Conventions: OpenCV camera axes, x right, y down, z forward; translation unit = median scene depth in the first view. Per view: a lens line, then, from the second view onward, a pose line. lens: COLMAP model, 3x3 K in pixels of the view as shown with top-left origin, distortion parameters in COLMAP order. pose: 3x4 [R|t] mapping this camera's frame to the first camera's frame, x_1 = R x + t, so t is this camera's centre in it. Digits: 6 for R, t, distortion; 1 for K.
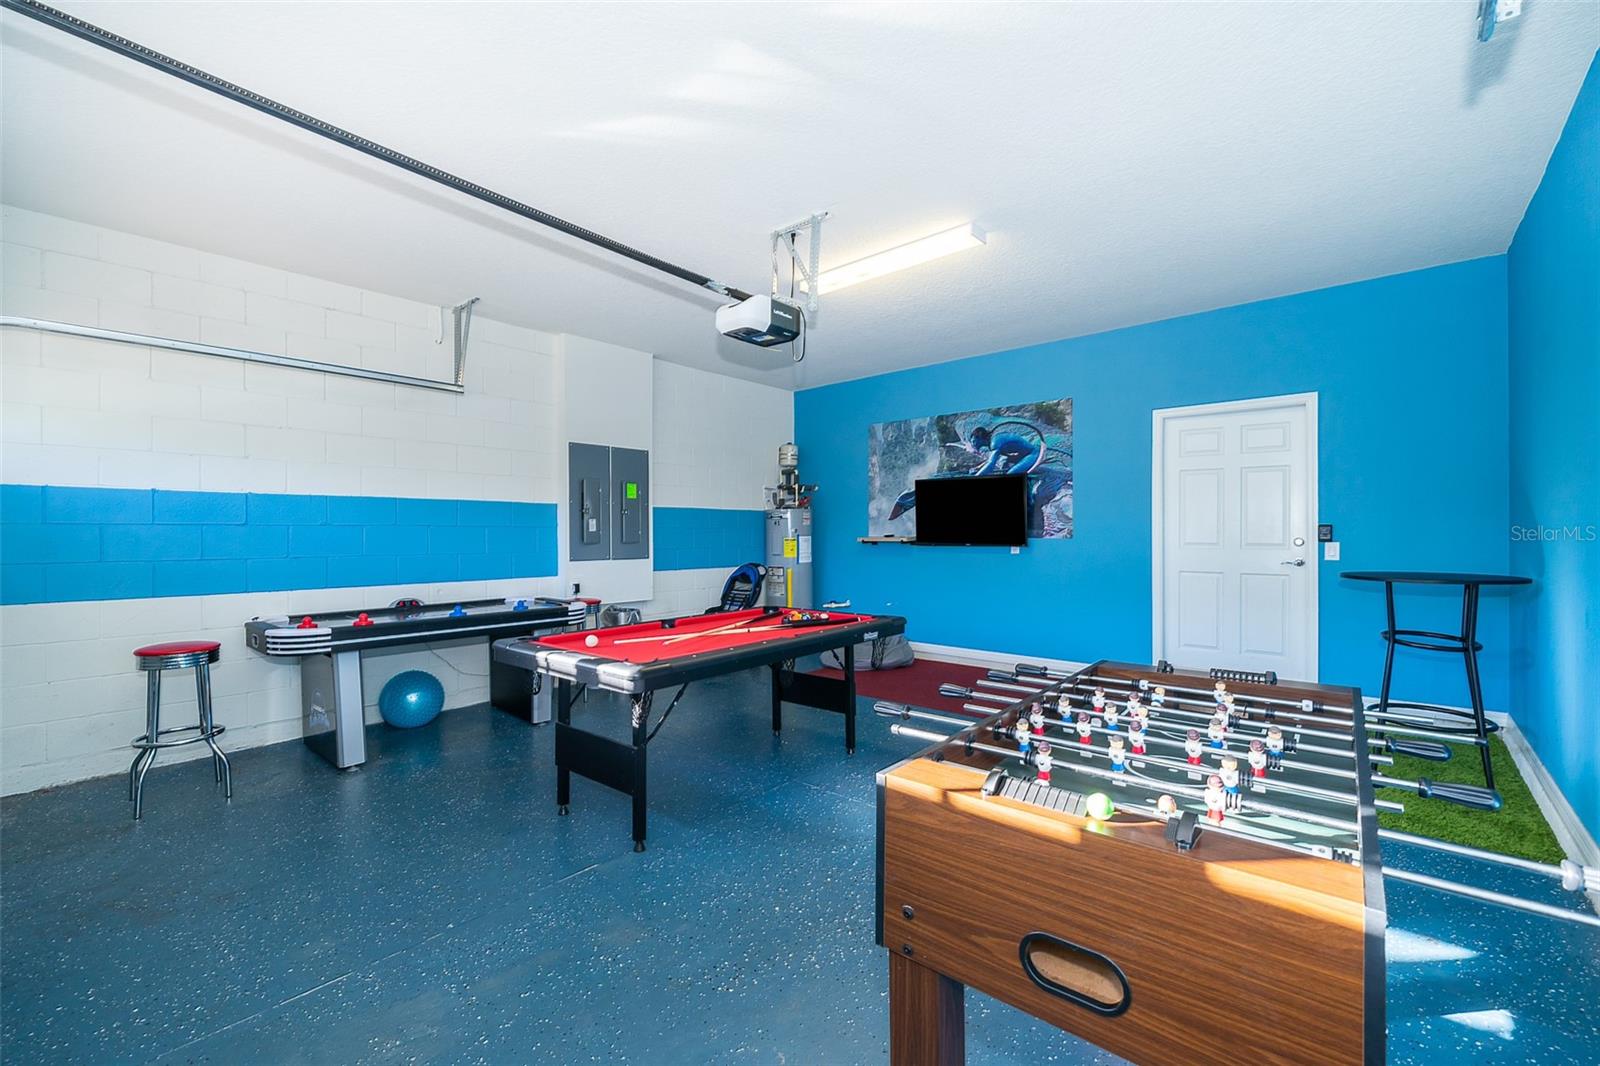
lens RADIAL K [[667.8, 0, 793.4], [0, 667.8, 536.2], [0, 0, 1]] dist [-0.002543, 0.000048]
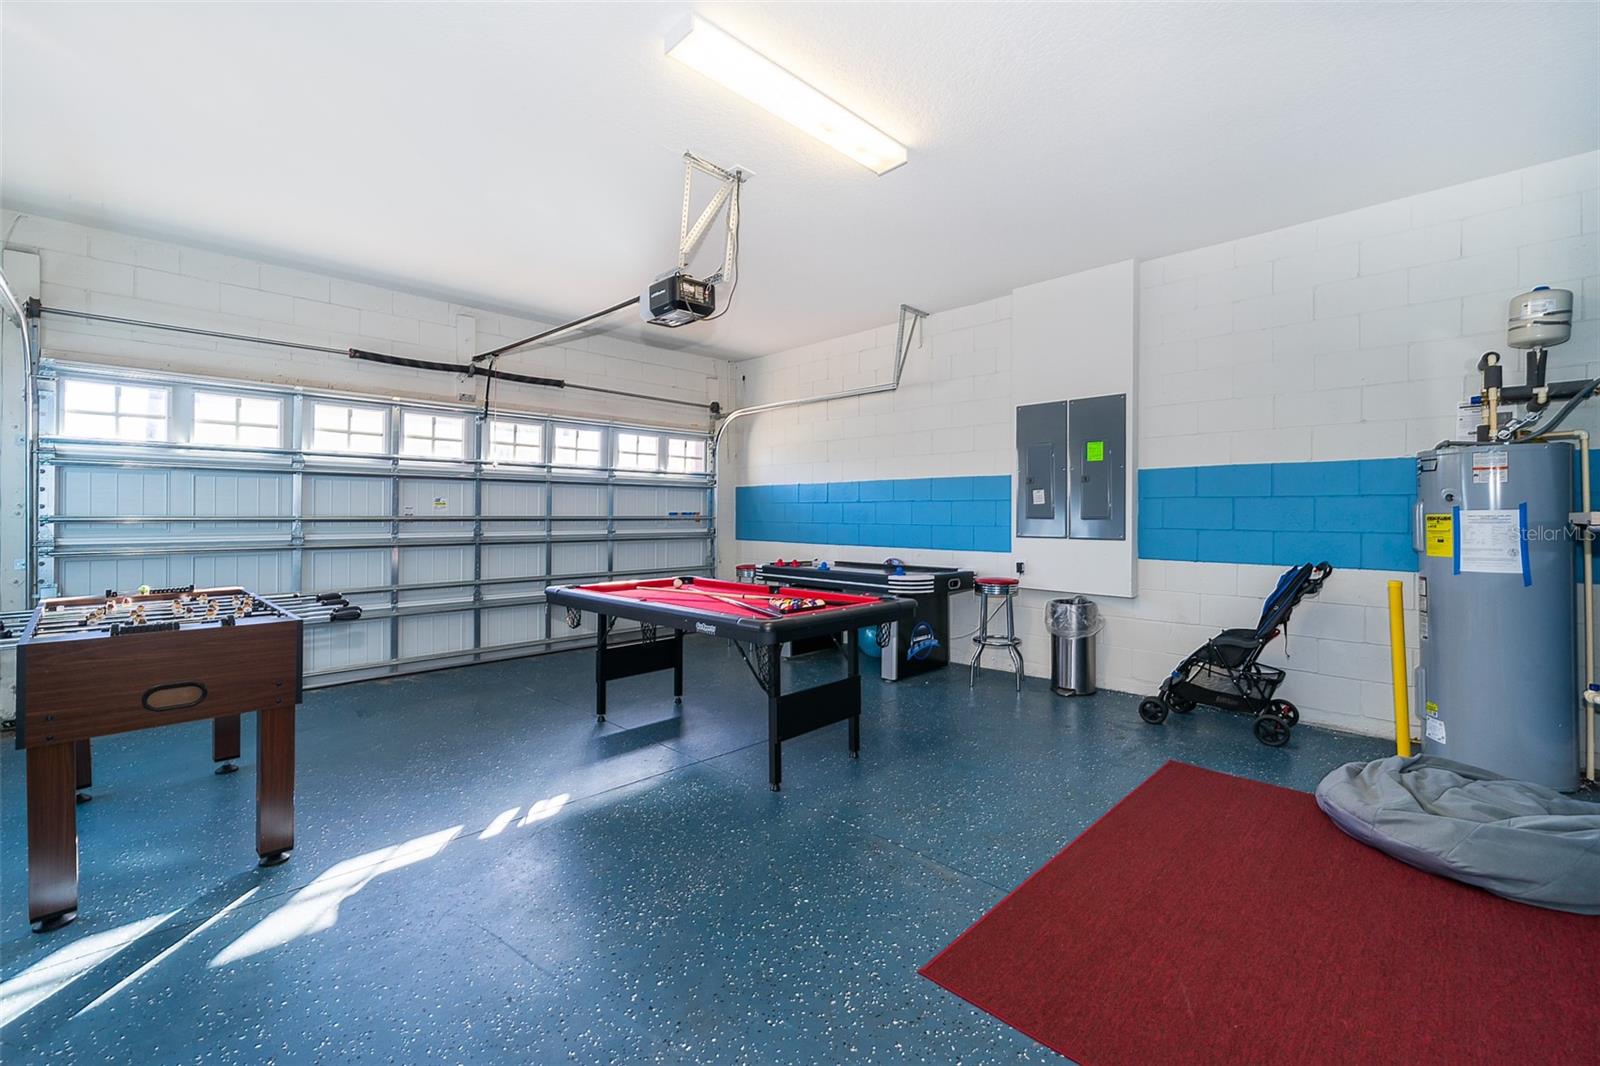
lens RADIAL K [[667.8, 0, 793.4], [0, 667.8, 536.2], [0, 0, 1]] dist [-0.002543, 0.000048]
pose [[-0.061794, 0.036105, -0.997436, 0.593992], [-0.002949, 0.999335, 0.036356, 0.003506], [0.998085, 0.005188, -0.061647, 0.743364]]
